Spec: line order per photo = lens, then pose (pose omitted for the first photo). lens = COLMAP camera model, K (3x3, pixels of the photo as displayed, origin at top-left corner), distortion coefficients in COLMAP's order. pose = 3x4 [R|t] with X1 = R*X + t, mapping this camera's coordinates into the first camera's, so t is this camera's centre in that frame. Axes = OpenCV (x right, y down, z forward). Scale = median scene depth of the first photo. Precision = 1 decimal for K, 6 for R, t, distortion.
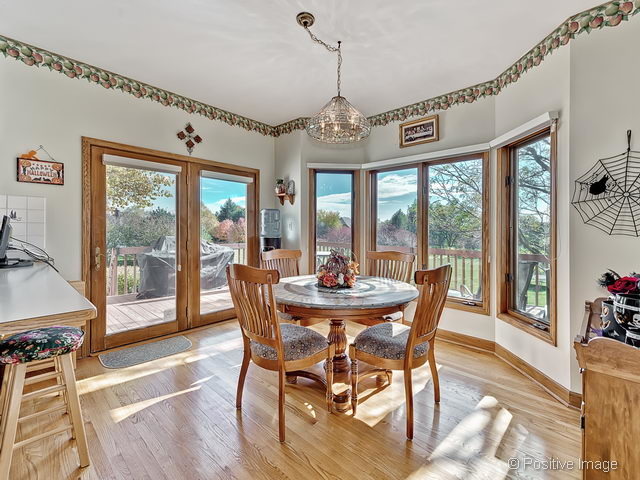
lens RADIAL K [[288.6, 0, 335.5], [0, 288.6, 231.2], [0, 0, 1]] dist [0.002820, 0.000199]
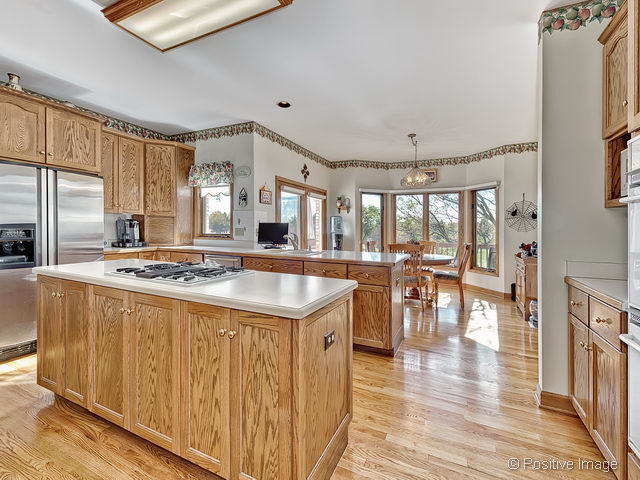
lens RADIAL K [[288.6, 0, 325.5], [0, 288.6, 231.4], [0, 0, 1]] dist [0.002820, 0.000199]
pose [[0.956686, -0.003703, 0.291099, -0.884018], [0.001050, 0.999957, 0.009267, -0.007821], [-0.291121, -0.008560, 0.956648, -0.600467]]
